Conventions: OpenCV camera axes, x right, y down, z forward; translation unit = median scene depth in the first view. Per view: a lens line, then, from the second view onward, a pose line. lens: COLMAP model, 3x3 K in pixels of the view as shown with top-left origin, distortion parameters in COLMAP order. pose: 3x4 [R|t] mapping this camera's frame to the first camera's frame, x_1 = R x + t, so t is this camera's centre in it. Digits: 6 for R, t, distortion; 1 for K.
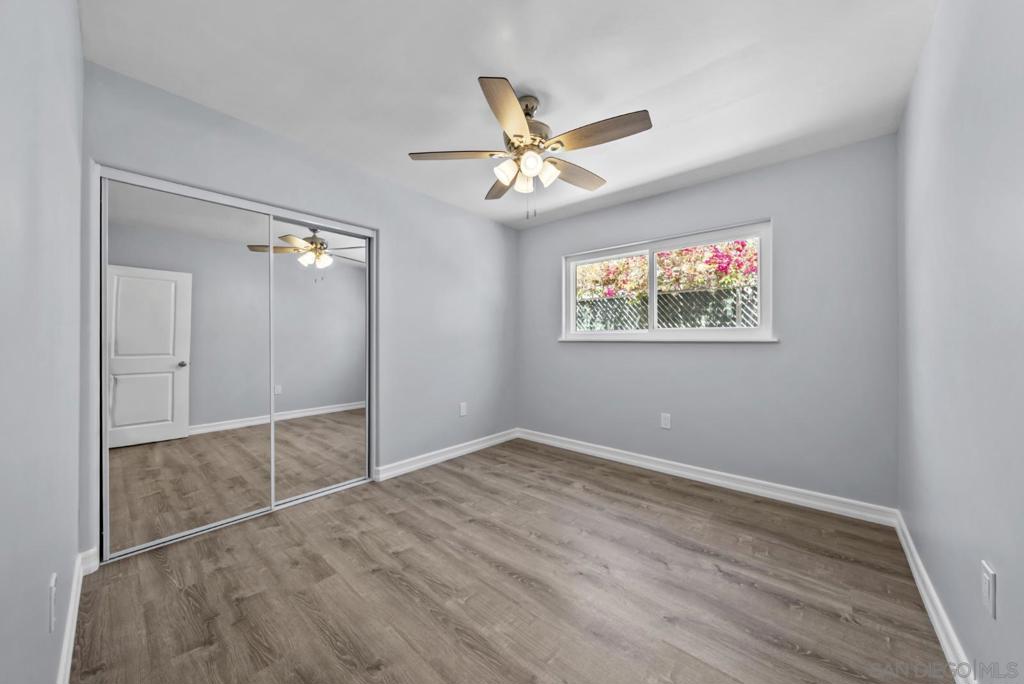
lens RADIAL K [[353.3, 0, 504.2], [0, 353.3, 341.9], [0, 0, 1]] dist [-0.002913, 0.000233]
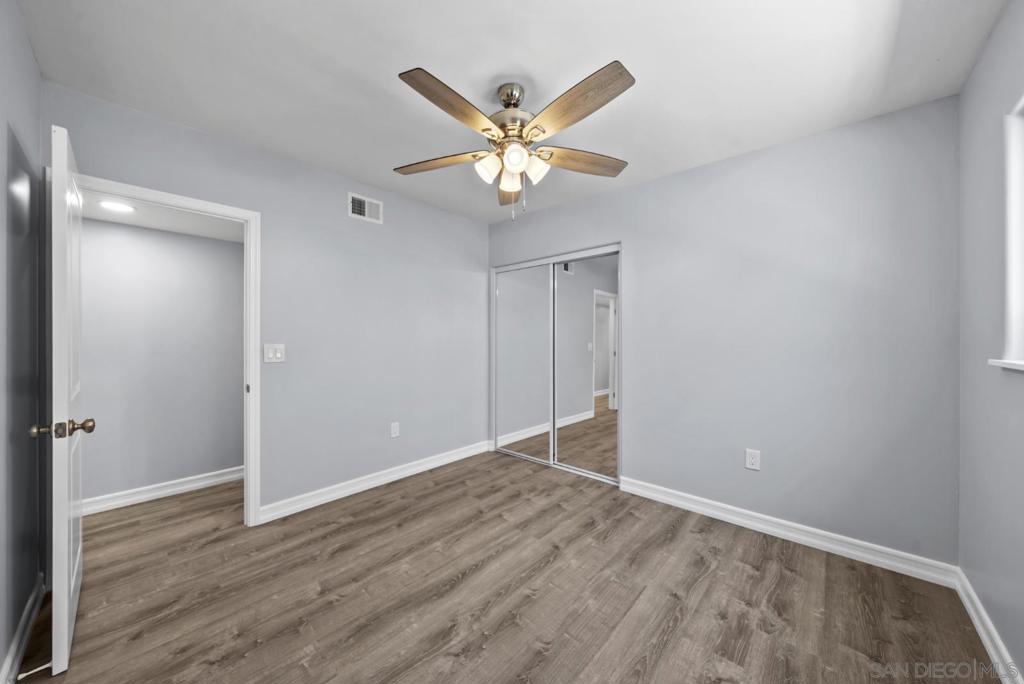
lens RADIAL K [[353.3, 0, 511.5], [0, 353.3, 338.8], [0, 0, 1]] dist [-0.002913, 0.000233]
pose [[0.003321, -0.002249, -0.999992, 0.800946], [-0.006214, 0.999978, -0.002270, -0.040159], [0.999975, 0.006222, 0.003307, 0.830340]]
